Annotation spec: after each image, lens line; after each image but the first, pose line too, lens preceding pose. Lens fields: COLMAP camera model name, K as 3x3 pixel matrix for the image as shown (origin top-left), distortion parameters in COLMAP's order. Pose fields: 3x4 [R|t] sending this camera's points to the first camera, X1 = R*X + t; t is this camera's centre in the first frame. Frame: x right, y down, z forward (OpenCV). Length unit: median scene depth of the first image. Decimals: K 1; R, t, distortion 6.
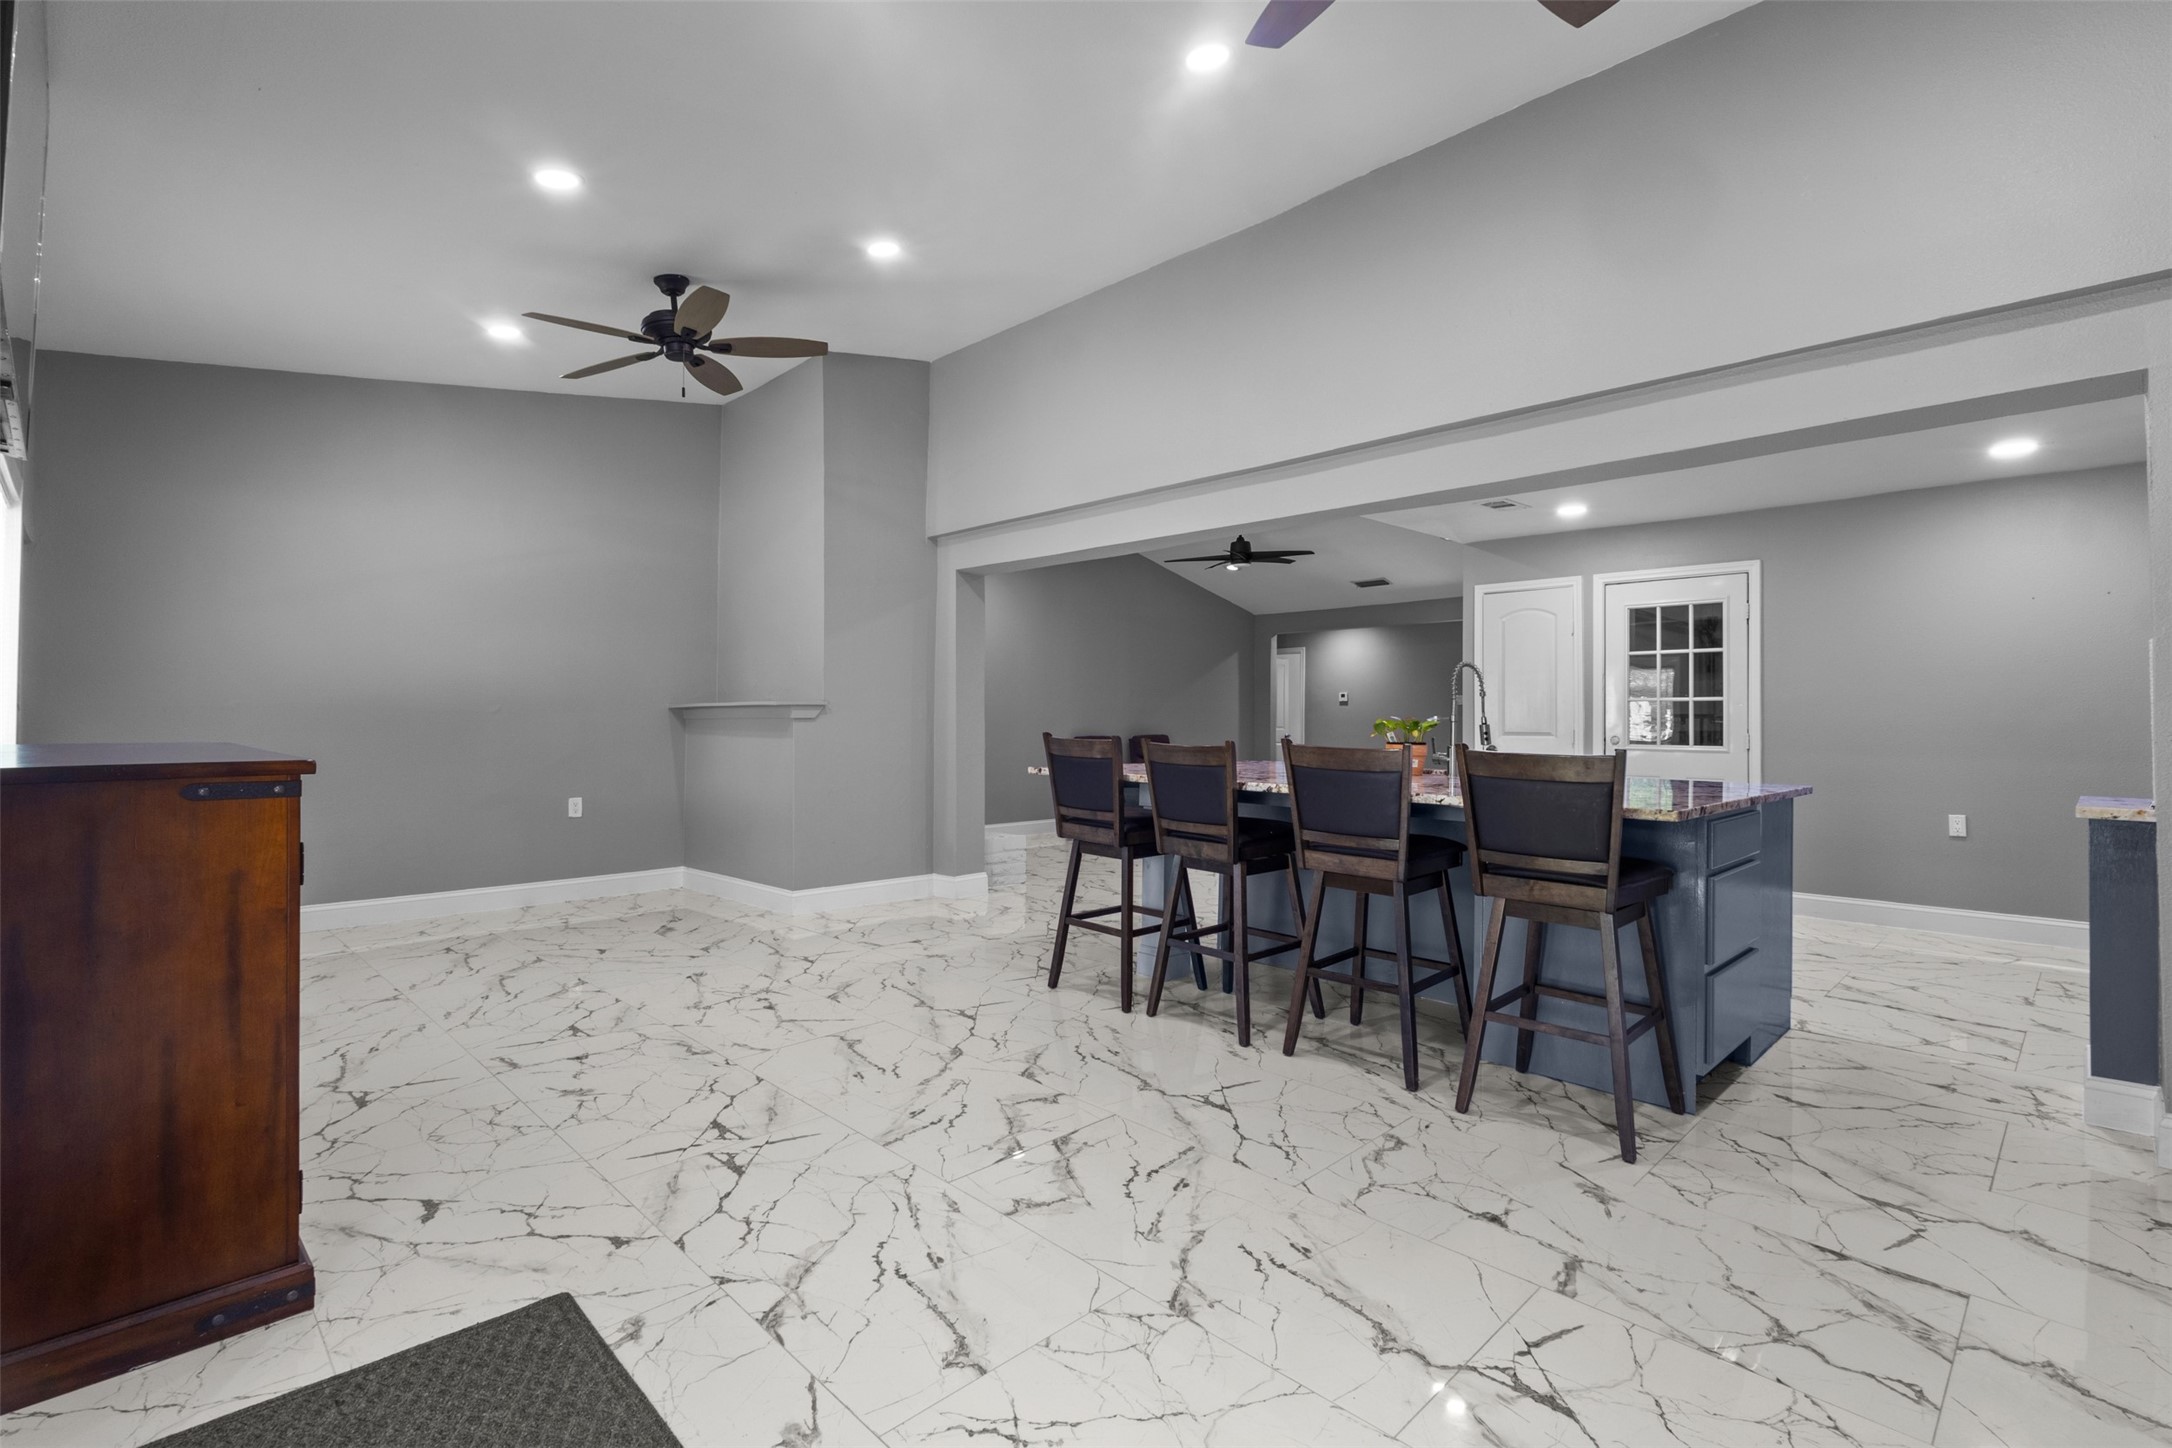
lens RADIAL K [[994.8, 0, 1088.5], [0, 994.8, 702.3], [0, 0, 1]] dist [0.000205, 0.000188]
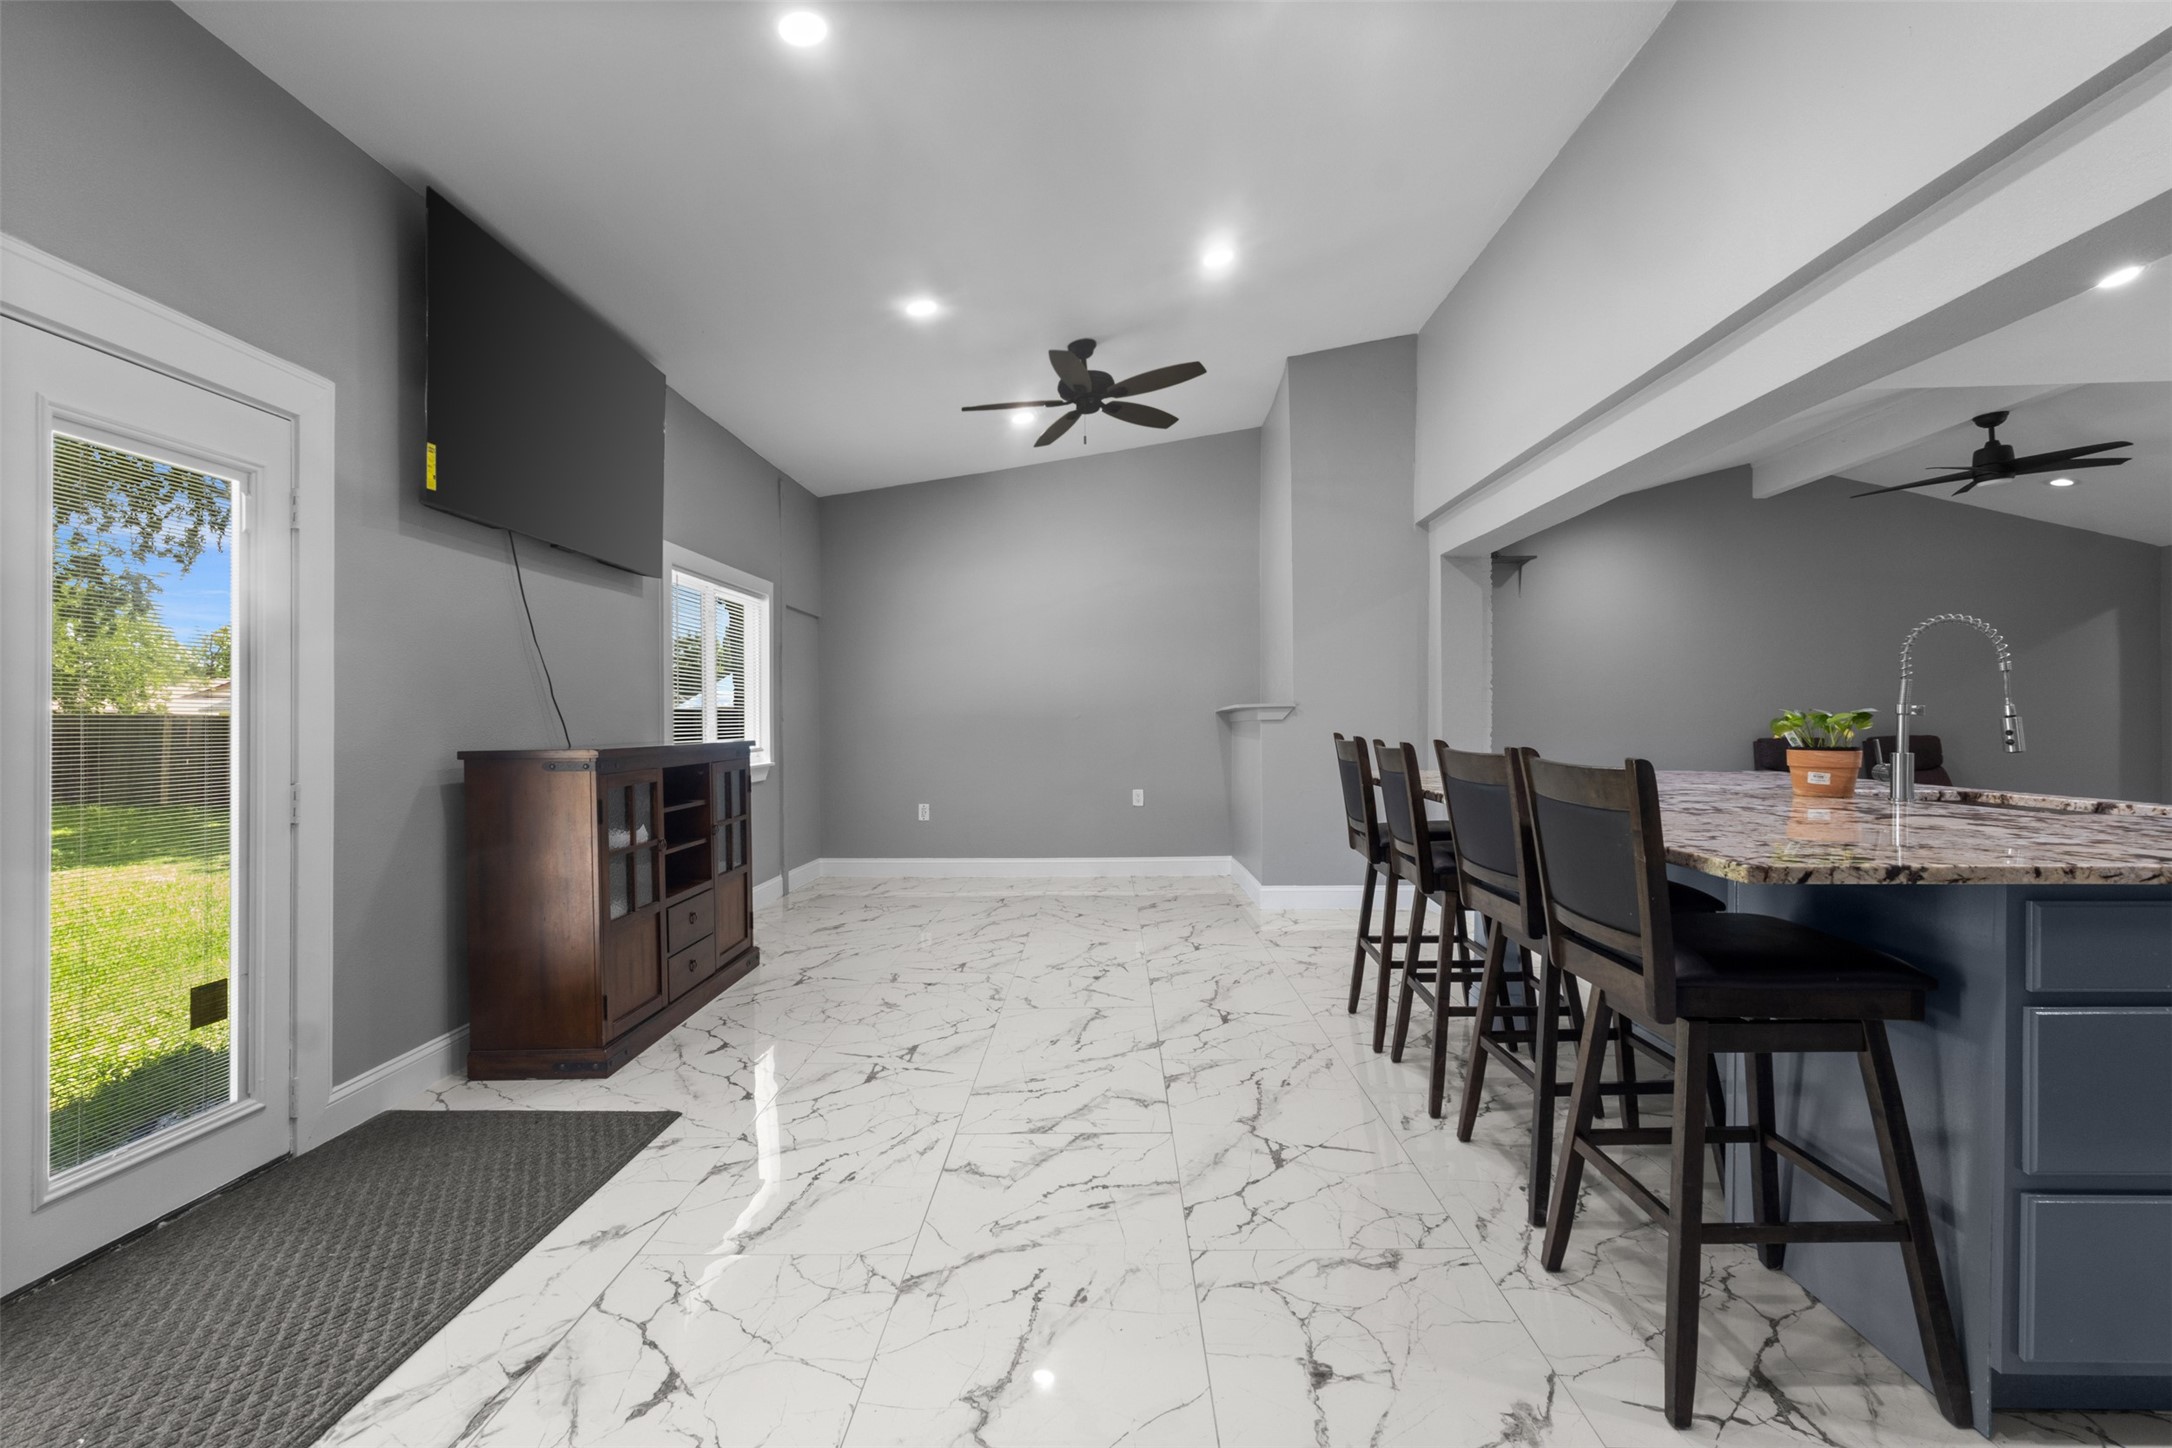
lens RADIAL K [[1000.1, 0, 1086.0], [0, 1000.1, 724.0], [0, 0, 1]] dist [-0.000675, 0.000483]
pose [[0.695279, -0.009748, -0.718674, 0.634103], [0.023988, 0.999666, 0.009647, 0.010903], [0.718340, -0.023947, 0.695280, 0.271426]]
